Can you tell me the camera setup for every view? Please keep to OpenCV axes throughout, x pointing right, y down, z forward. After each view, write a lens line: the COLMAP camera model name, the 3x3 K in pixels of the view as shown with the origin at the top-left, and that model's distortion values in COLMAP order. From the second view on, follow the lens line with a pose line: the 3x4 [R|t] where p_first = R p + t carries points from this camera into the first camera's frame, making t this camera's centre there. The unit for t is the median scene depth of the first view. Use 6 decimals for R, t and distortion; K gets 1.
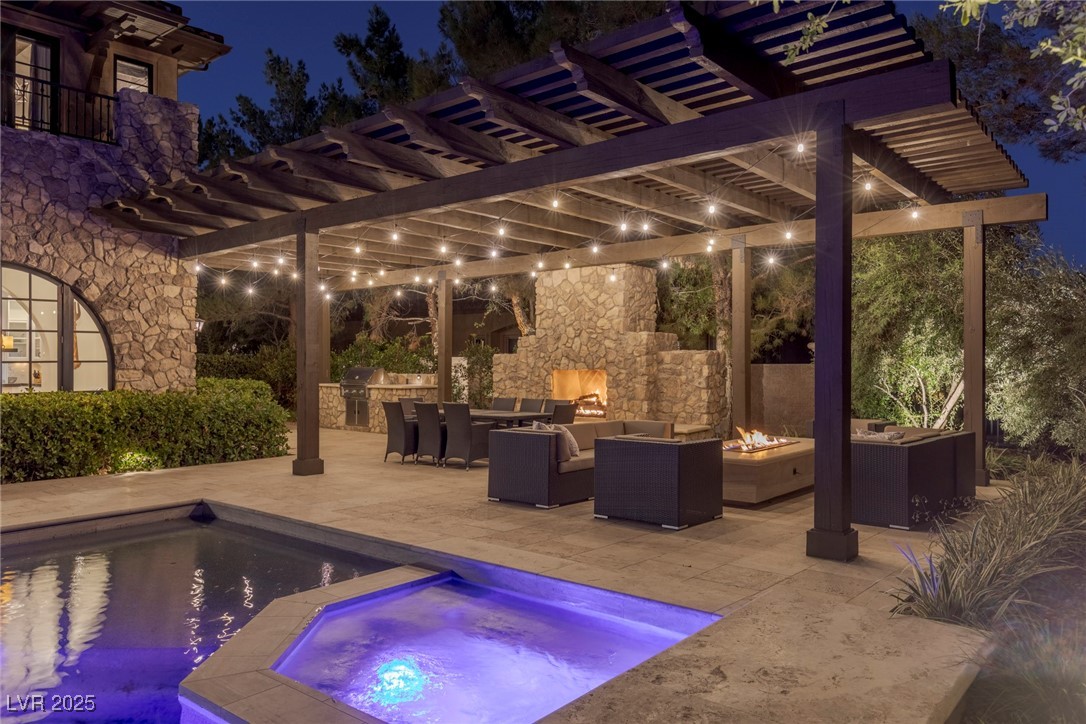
lens RADIAL K [[771.3, 0, 543.0], [0, 771.3, 362.0], [0, 0, 1]] dist [-0.002436, -0.001636]
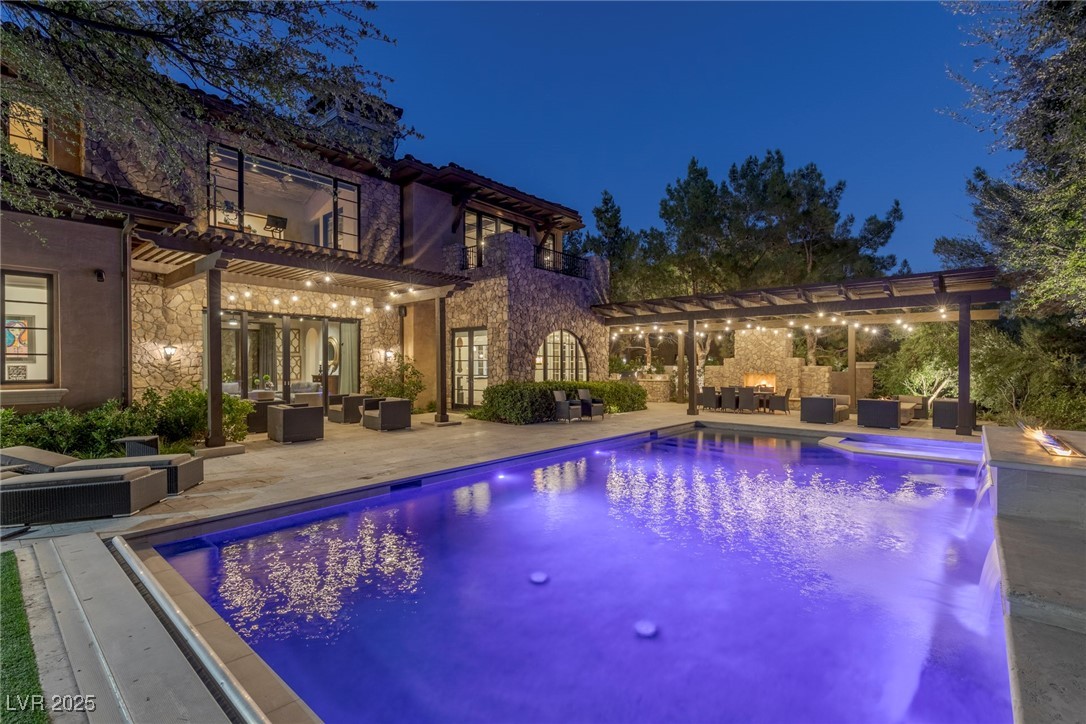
lens RADIAL K [[498.7, 0, 543.0], [0, 498.7, 362.0], [0, 0, 1]] dist [0.000136, 0.000063]
pose [[0.999771, 0.008459, -0.019649, -0.646284], [-0.008579, 0.999945, -0.006037, -0.011748], [0.019597, 0.006204, 0.999789, -0.549274]]
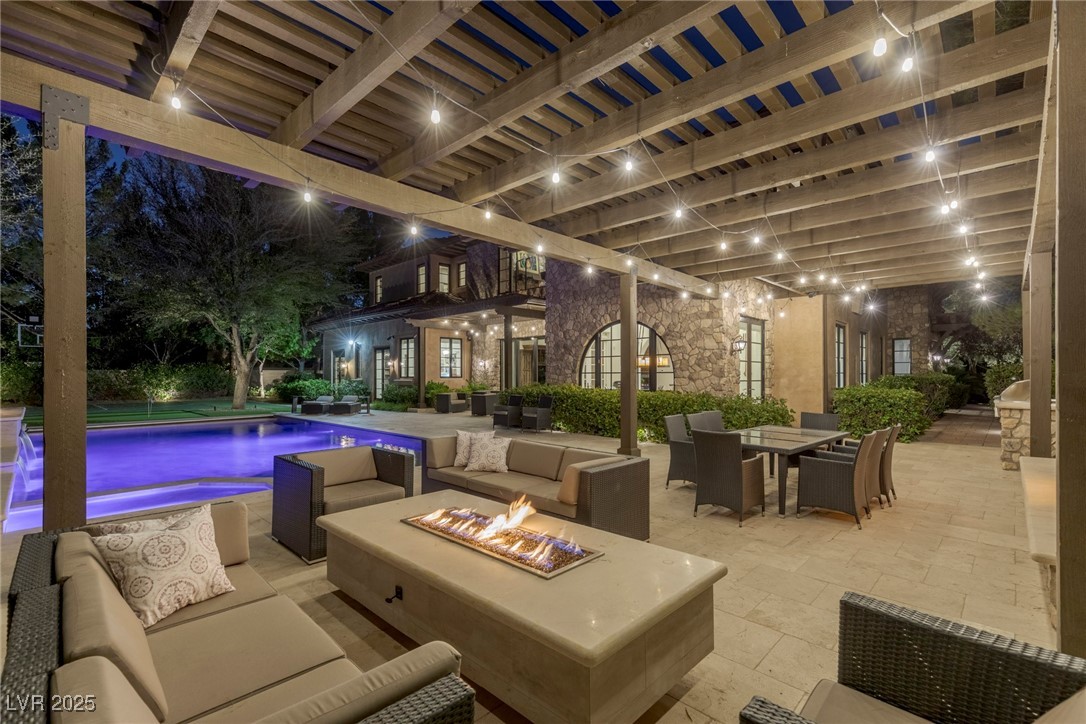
lens RADIAL K [[498.7, 0, 543.0], [0, 498.7, 362.0], [0, 0, 1]] dist [0.000136, 0.000063]
pose [[-0.045858, -0.019059, -0.998766, 0.458808], [0.010266, 0.999756, -0.019549, -0.005020], [0.998895, -0.011150, -0.045651, 0.751383]]
